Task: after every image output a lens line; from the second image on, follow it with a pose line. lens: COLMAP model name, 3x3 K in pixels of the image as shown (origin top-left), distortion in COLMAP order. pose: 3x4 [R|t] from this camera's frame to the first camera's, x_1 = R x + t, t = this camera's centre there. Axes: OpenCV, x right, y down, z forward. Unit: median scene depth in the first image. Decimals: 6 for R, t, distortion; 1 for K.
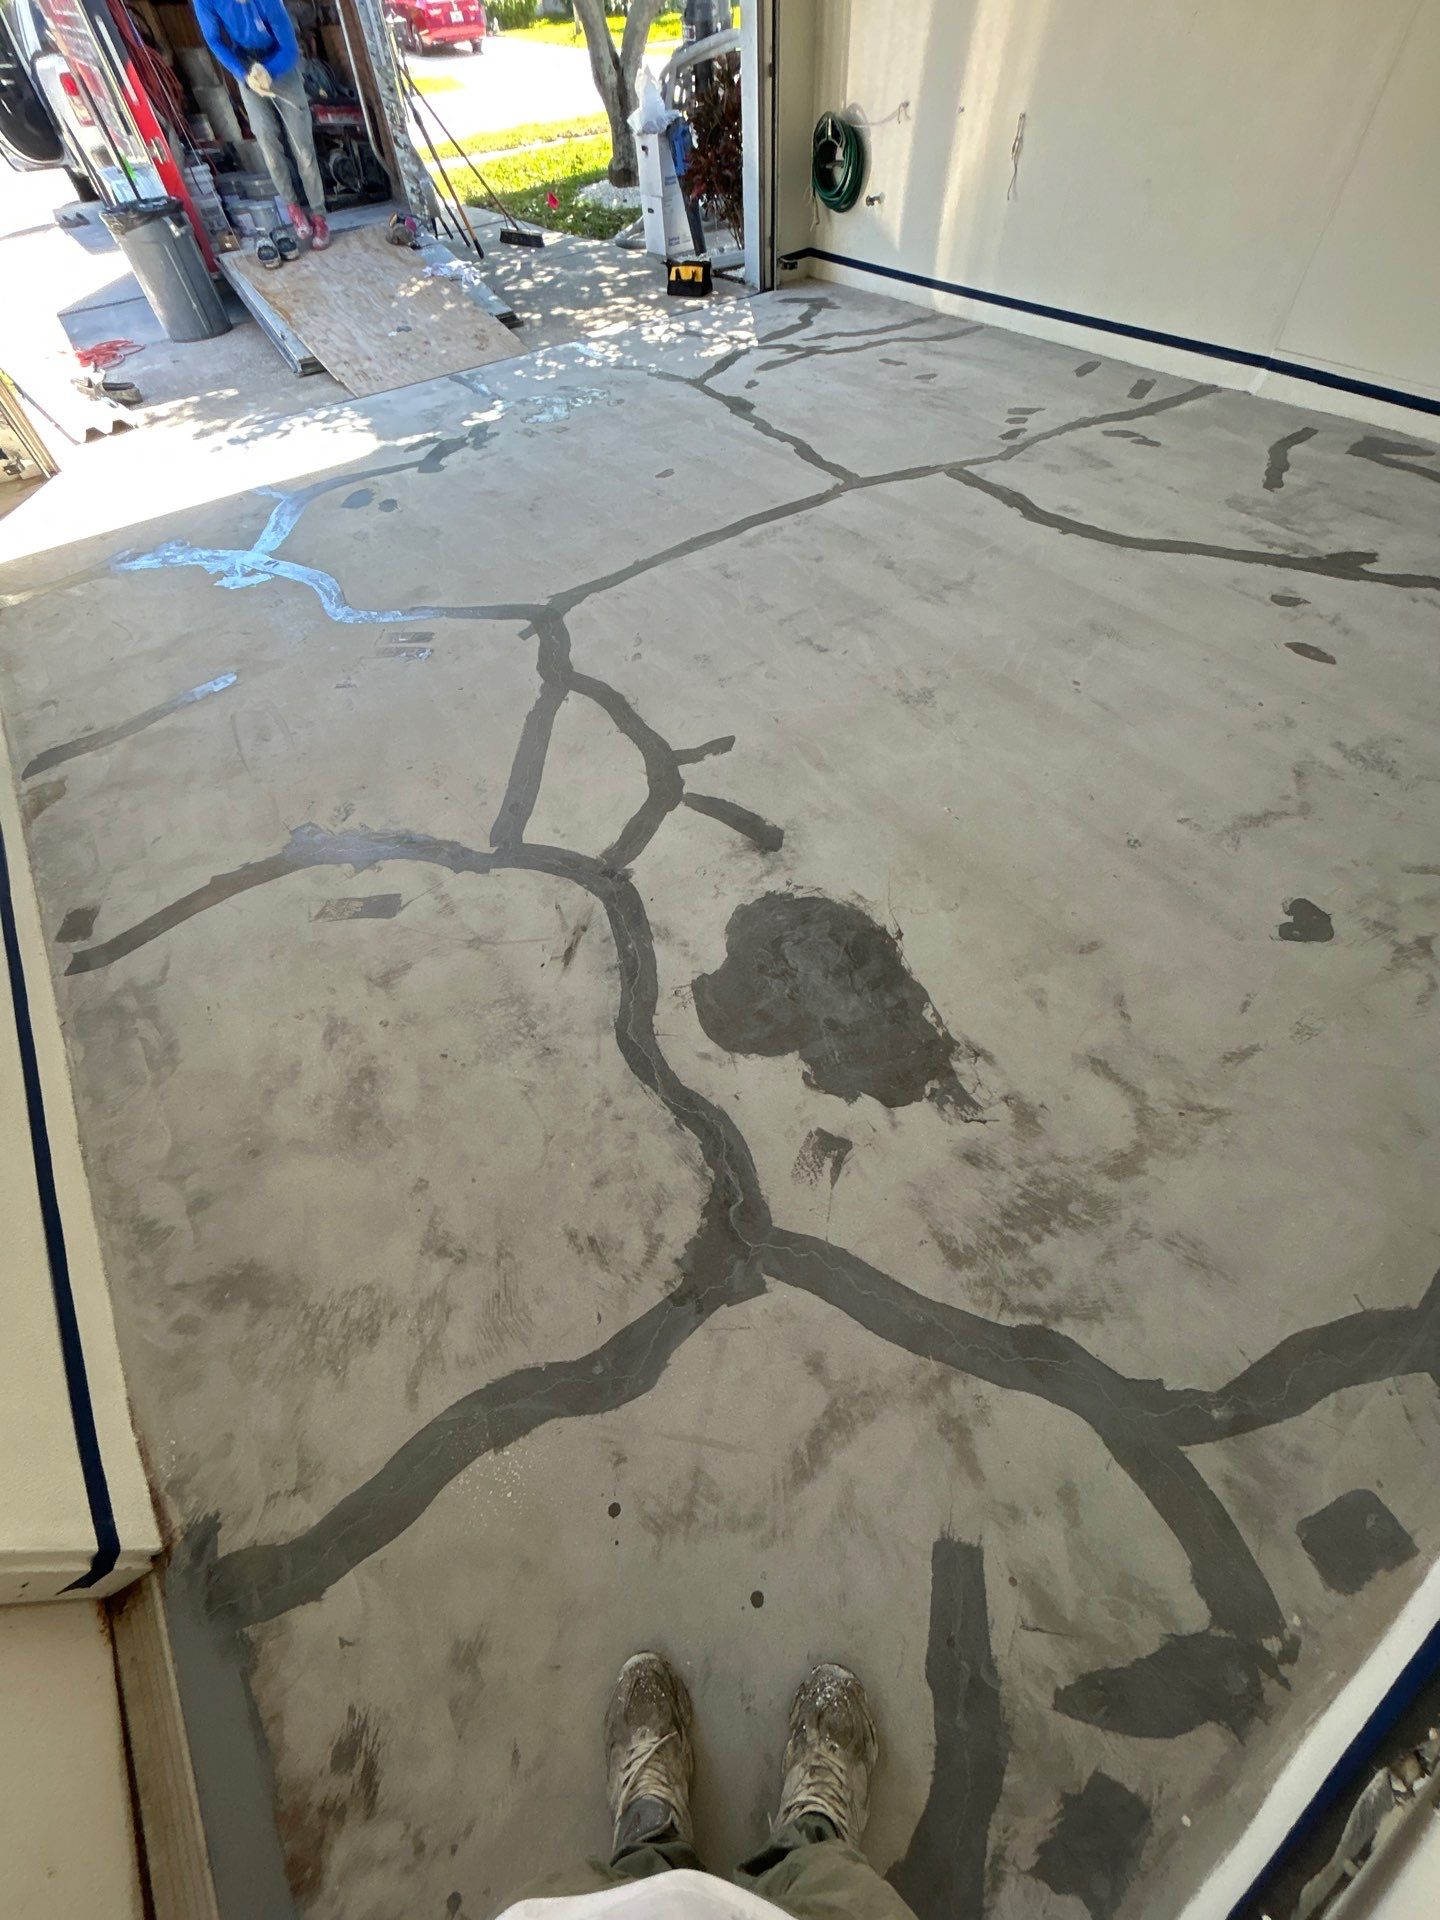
lens RADIAL K [[761.5, 0, 710.1], [0, 761.5, 958.7], [0, 0, 1]] dist [-0.000600, -0.000215]
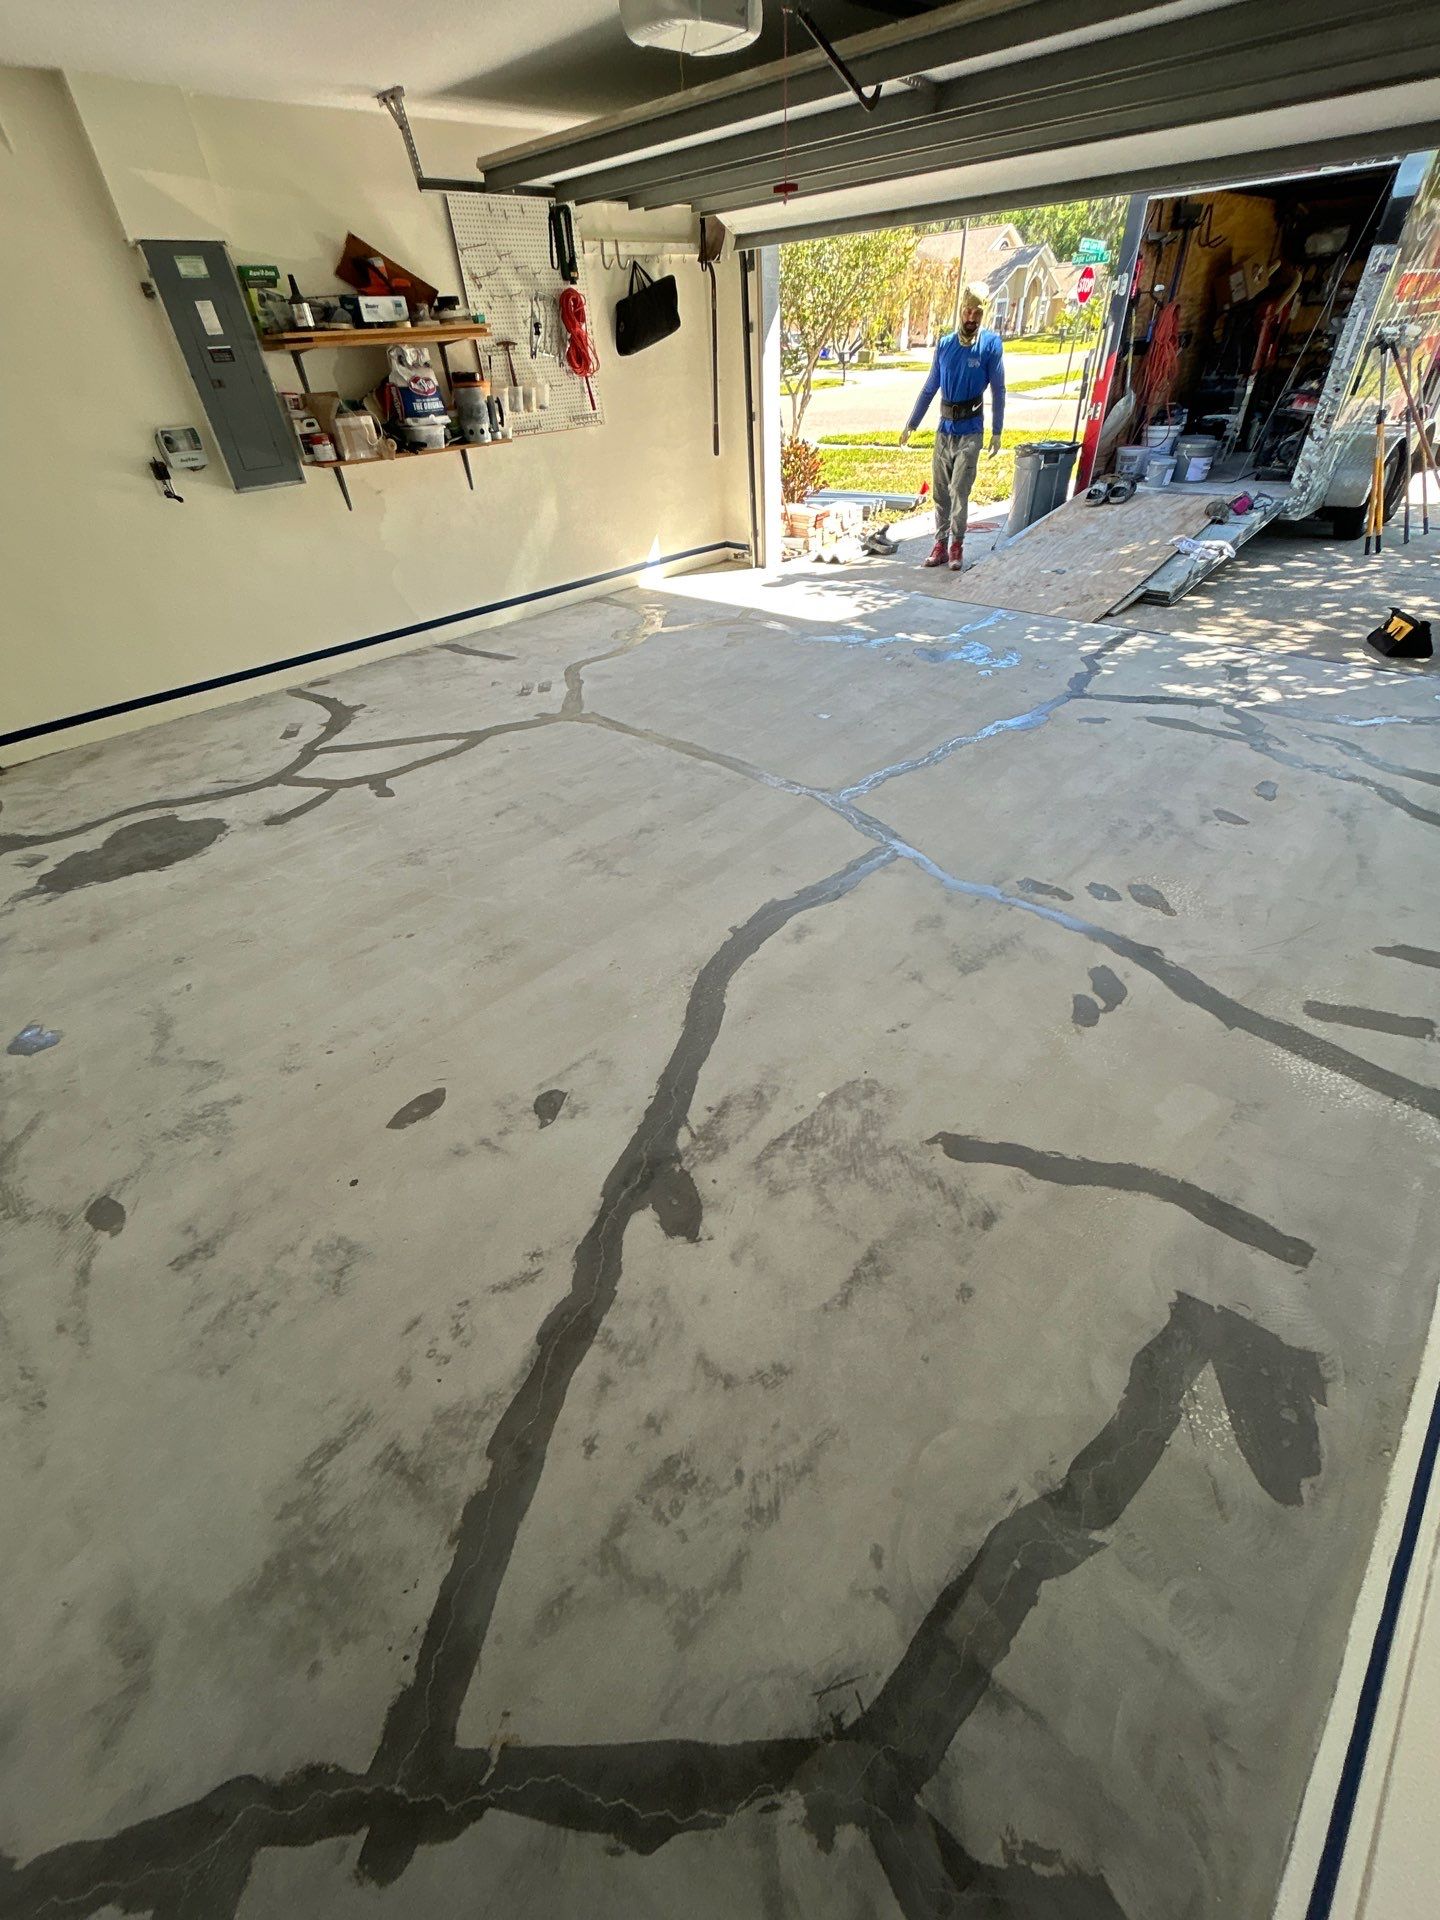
lens RADIAL K [[761.5, 0, 719.6], [0, 761.5, 959.0], [0, 0, 1]] dist [-0.000600, -0.000215]
pose [[0.205677, 0.648495, -0.732906, 1.160985], [-0.757130, 0.579952, 0.300682, -0.839215], [0.620041, 0.493061, 0.610278, 0.563846]]
